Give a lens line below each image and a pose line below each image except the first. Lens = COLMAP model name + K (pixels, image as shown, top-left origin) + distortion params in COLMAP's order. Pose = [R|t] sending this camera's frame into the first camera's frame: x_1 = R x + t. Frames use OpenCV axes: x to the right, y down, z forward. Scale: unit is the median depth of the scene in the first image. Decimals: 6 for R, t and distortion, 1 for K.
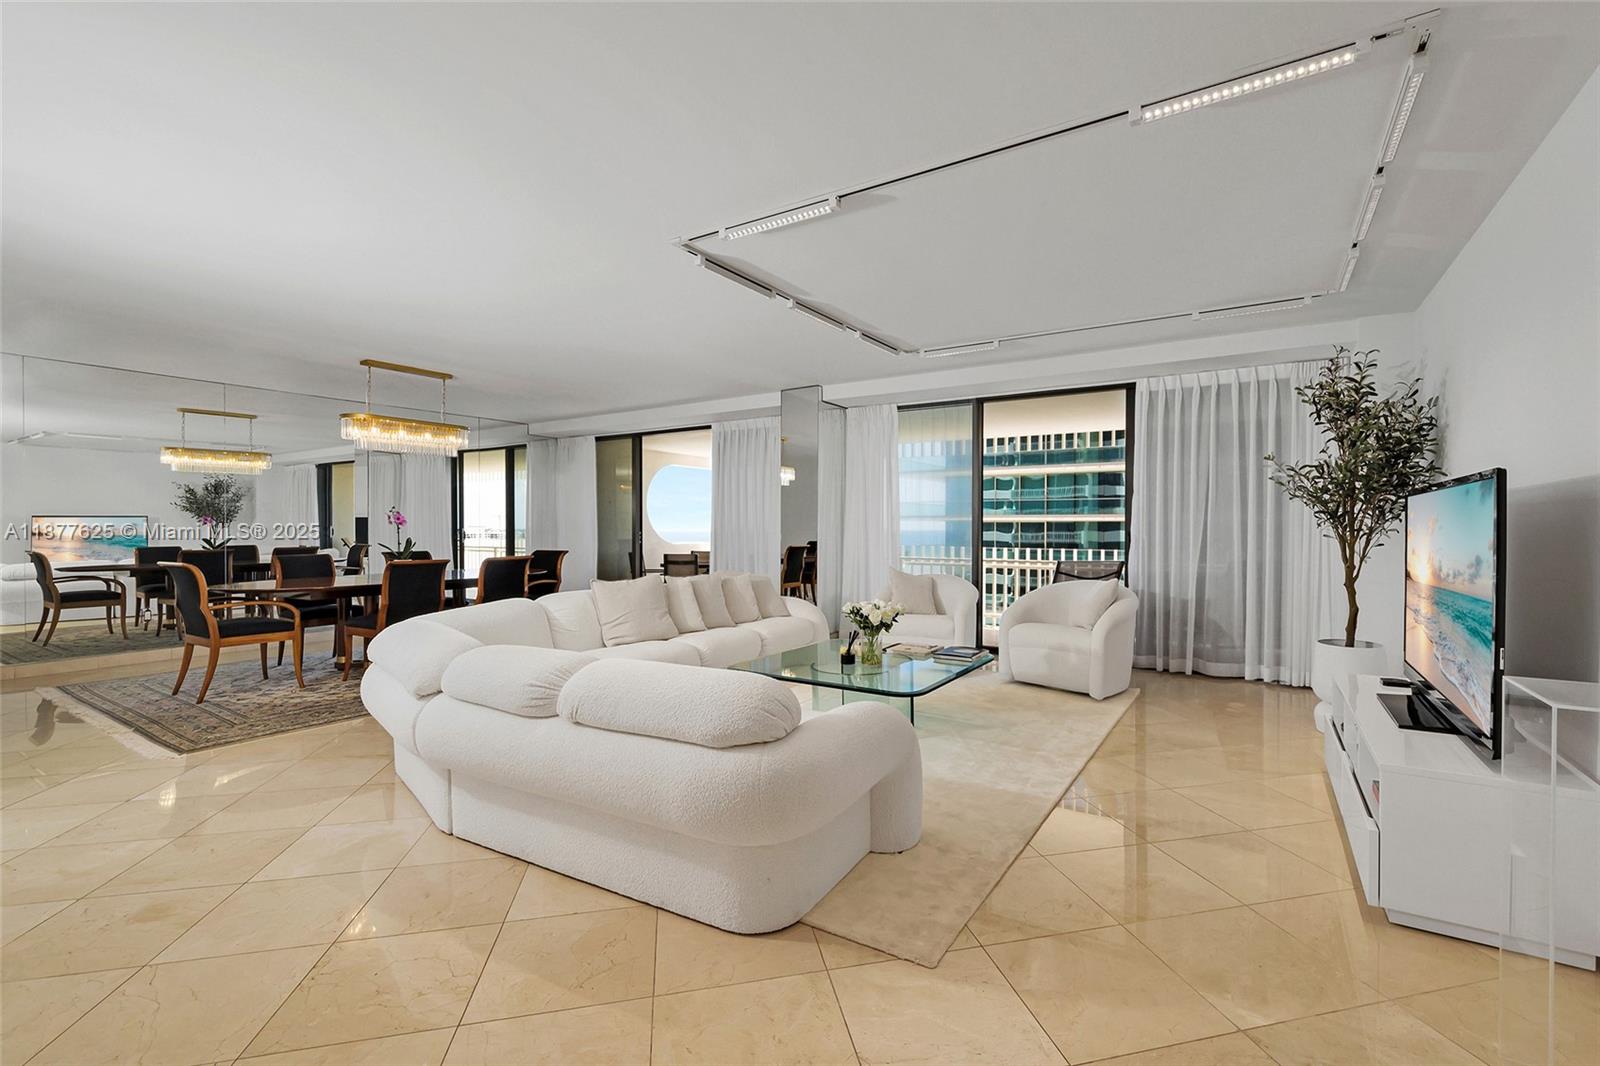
lens RADIAL K [[701.2, 0, 798.4], [0, 701.2, 534.3], [0, 0, 1]] dist [-0.011335, -0.000022]
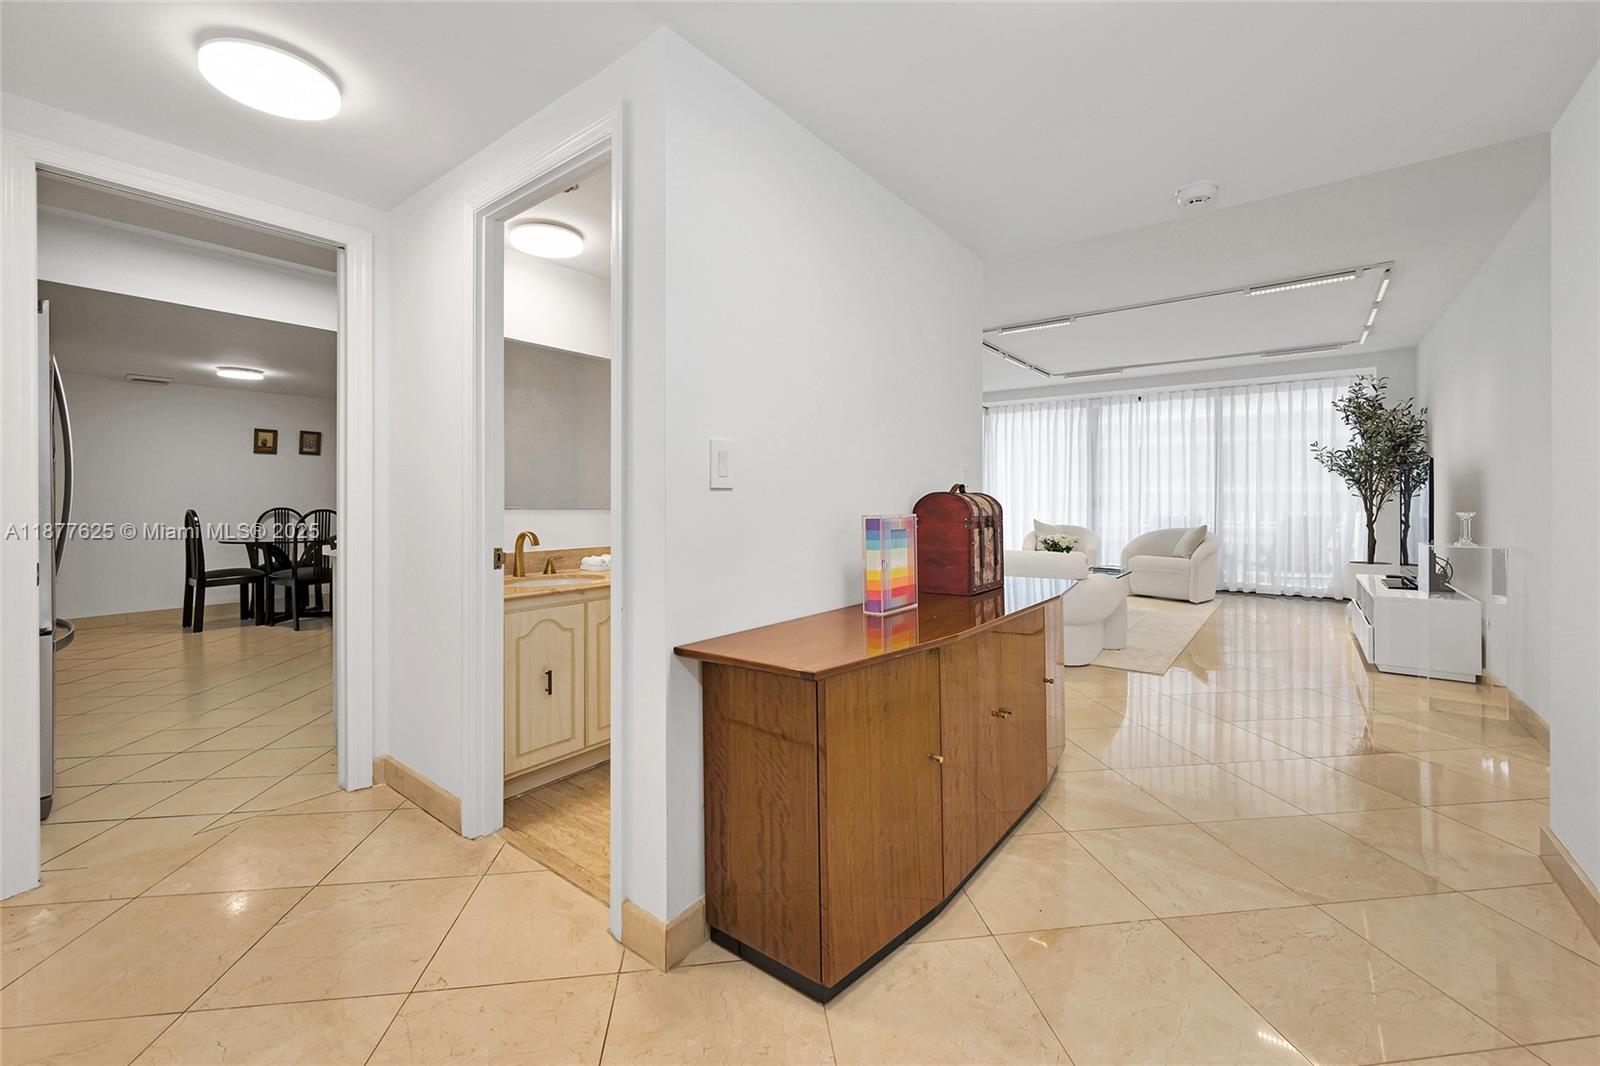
lens RADIAL K [[643.5, 0, 803.0], [0, 643.5, 492.8], [0, 0, 1]] dist [0.000331, 0.000347]
pose [[0.996899, -0.000125, -0.078693, -0.375818], [-0.000939, 0.999909, -0.013482, 0.018835], [0.078687, 0.013514, 0.996808, -0.558915]]
